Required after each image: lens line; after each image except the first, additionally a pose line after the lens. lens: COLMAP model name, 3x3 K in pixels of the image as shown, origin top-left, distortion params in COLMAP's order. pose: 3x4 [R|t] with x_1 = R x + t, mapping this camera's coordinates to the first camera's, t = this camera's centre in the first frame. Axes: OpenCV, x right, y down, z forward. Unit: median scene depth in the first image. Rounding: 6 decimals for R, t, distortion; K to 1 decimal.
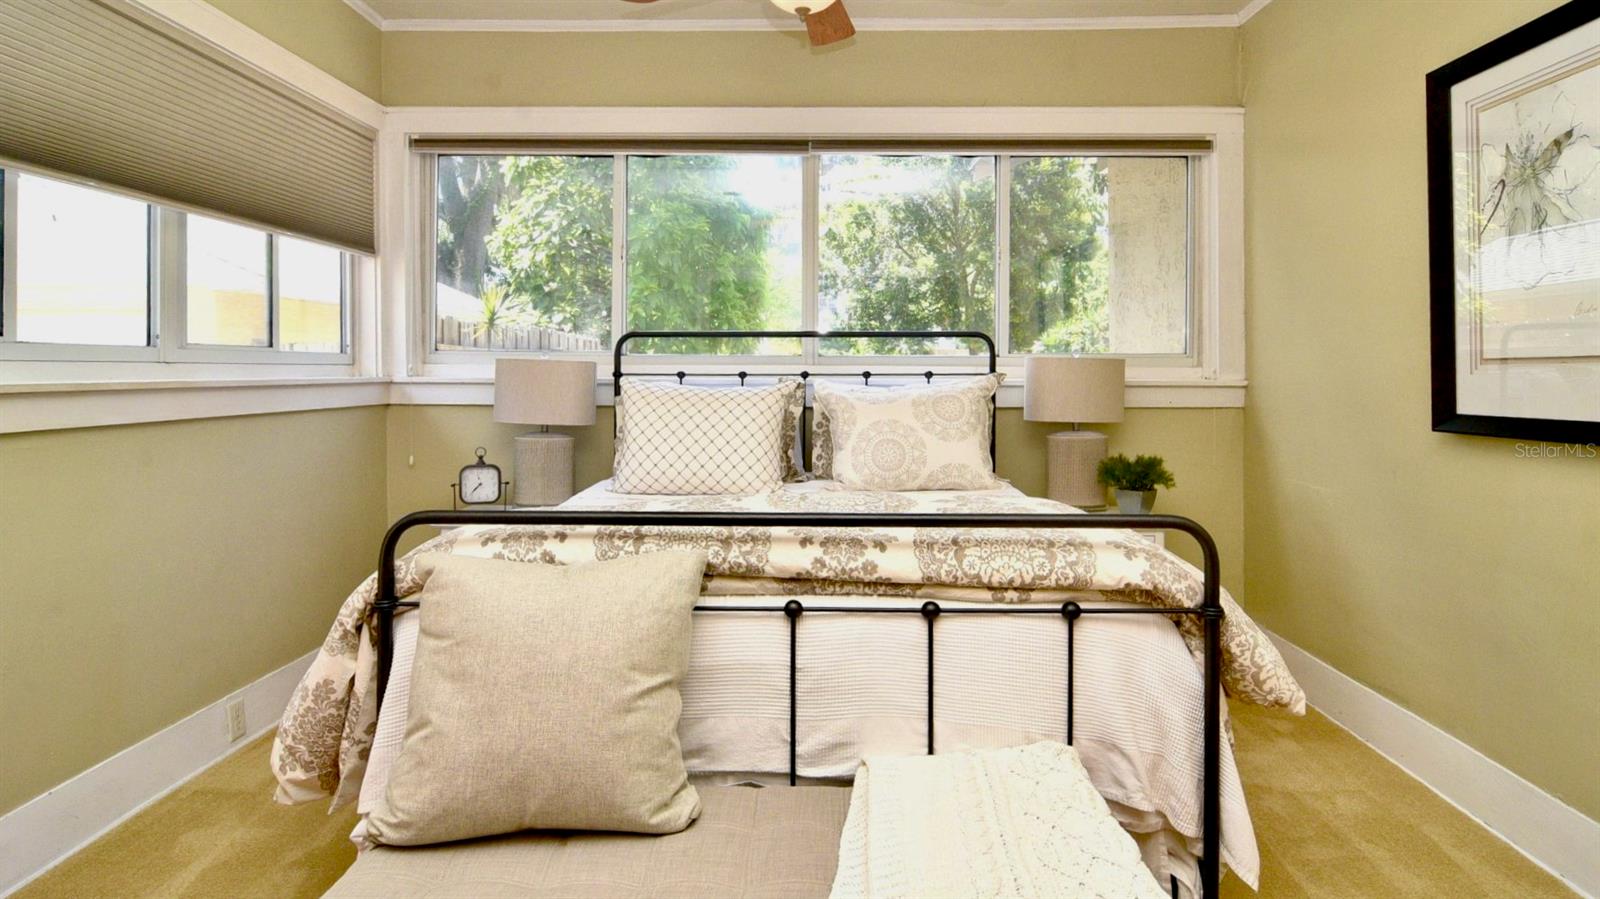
lens RADIAL K [[902.2, 0, 804.6], [0, 902.2, 400.4], [0, 0, 1]] dist [-0.024254, 0.000374]
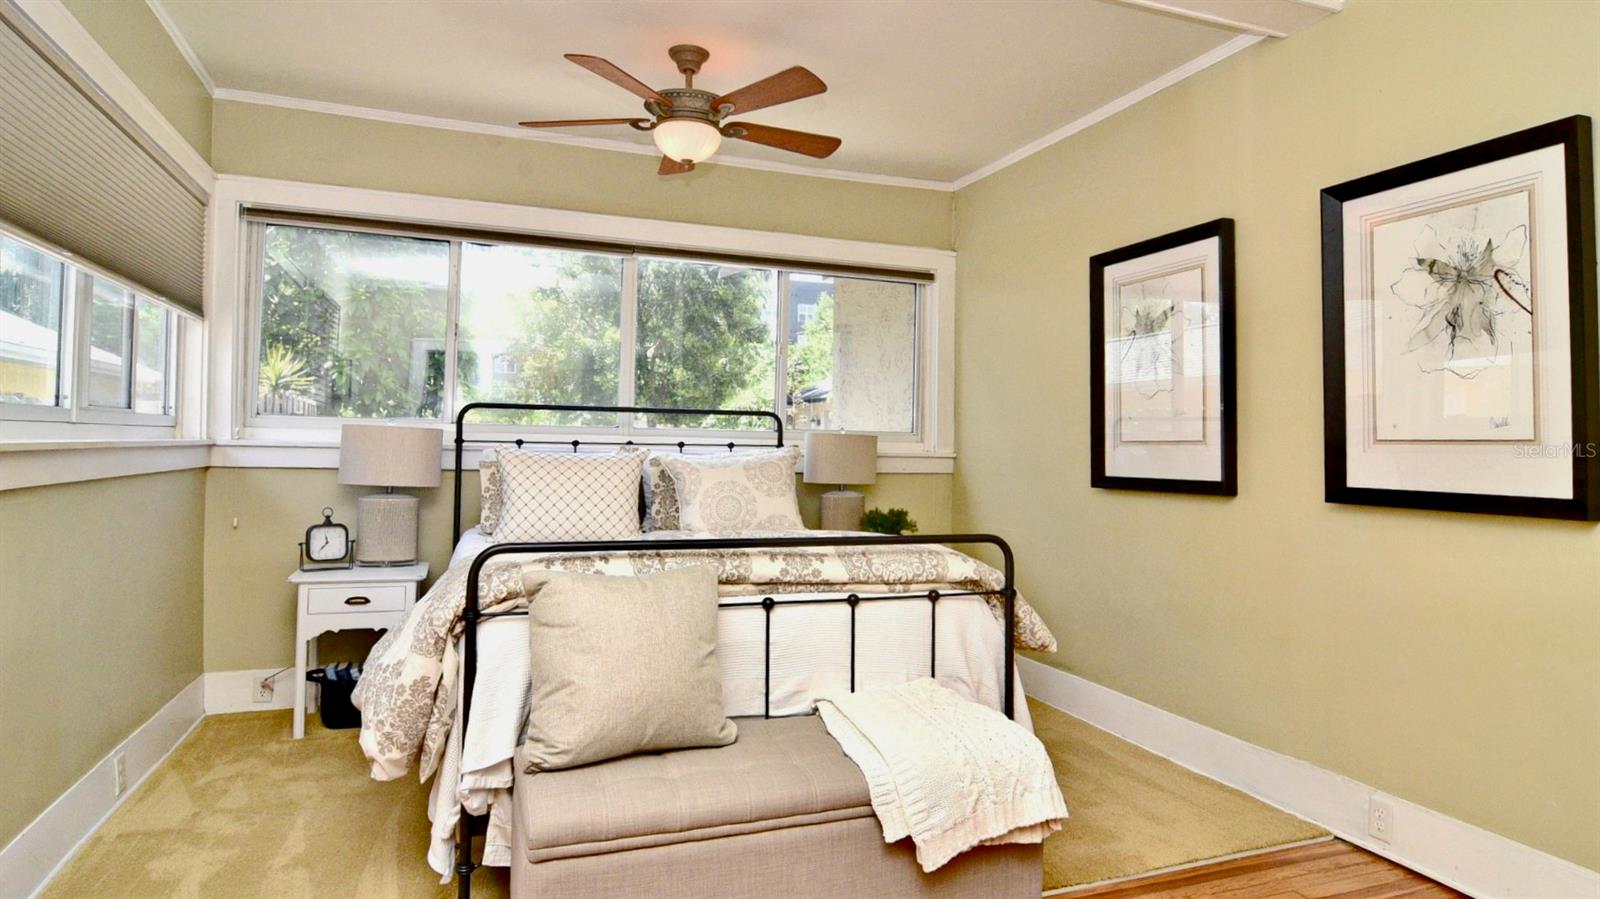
lens RADIAL K [[865.2, 0, 812.5], [0, 865.2, 460.6], [0, 0, 1]] dist [-0.020477, -0.000822]
pose [[0.933345, 0.009074, 0.358866, -0.348562], [-0.005288, 0.999920, -0.011531, 0.009744], [-0.358942, 0.008865, 0.933318, -0.272938]]
